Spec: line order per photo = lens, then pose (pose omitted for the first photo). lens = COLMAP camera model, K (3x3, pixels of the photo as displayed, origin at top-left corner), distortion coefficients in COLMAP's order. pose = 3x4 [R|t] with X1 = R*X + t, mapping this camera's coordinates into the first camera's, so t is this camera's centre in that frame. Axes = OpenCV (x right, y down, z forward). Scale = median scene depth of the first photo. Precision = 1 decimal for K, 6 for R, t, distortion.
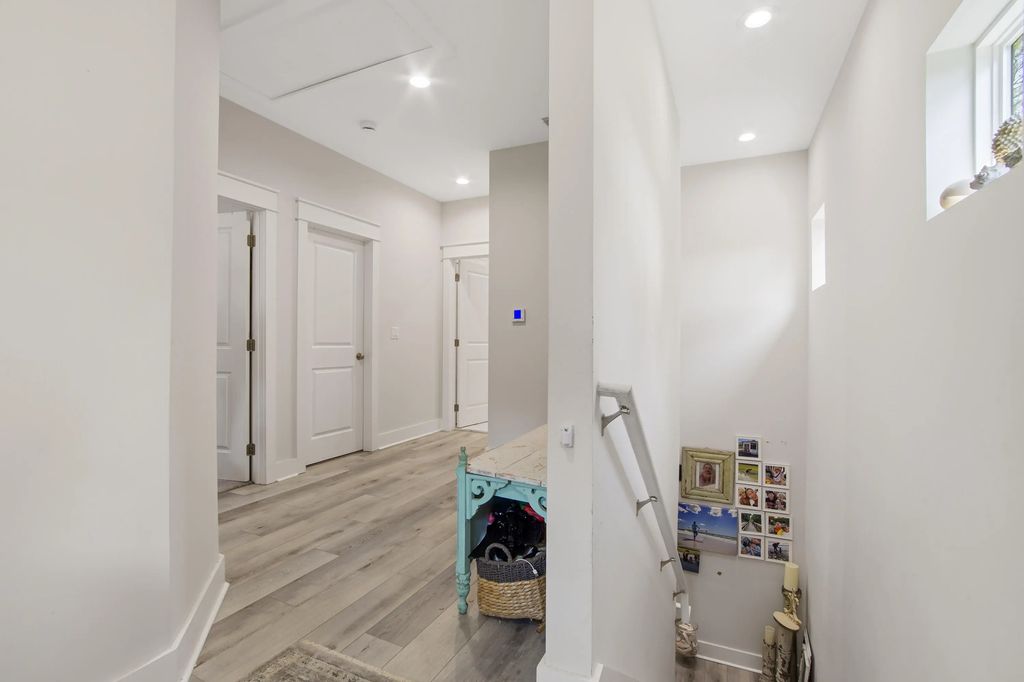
lens RADIAL K [[471.1, 0, 511.3], [0, 471.1, 342.2], [0, 0, 1]] dist [-0.000329, 0.000007]
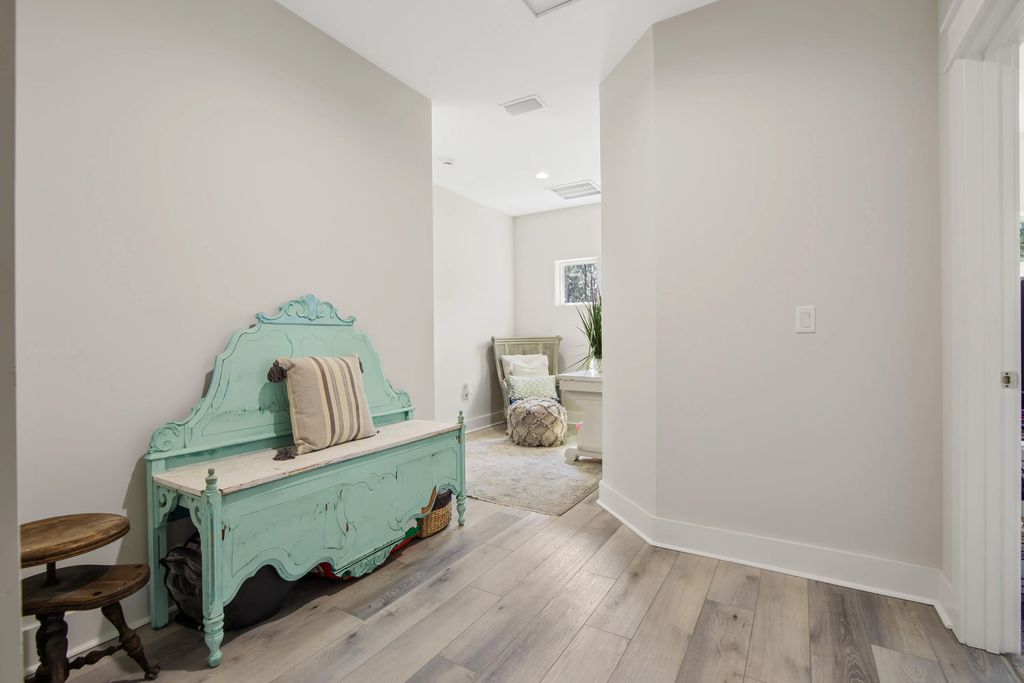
lens RADIAL K [[471.1, 0, 511.2], [0, 471.1, 339.5], [0, 0, 1]] dist [-0.000329, 0.000007]
pose [[-0.994542, 0.006974, 0.104101, -0.342268], [0.007380, 0.999967, 0.003510, -0.006875], [-0.104073, 0.004259, -0.994561, 2.017055]]
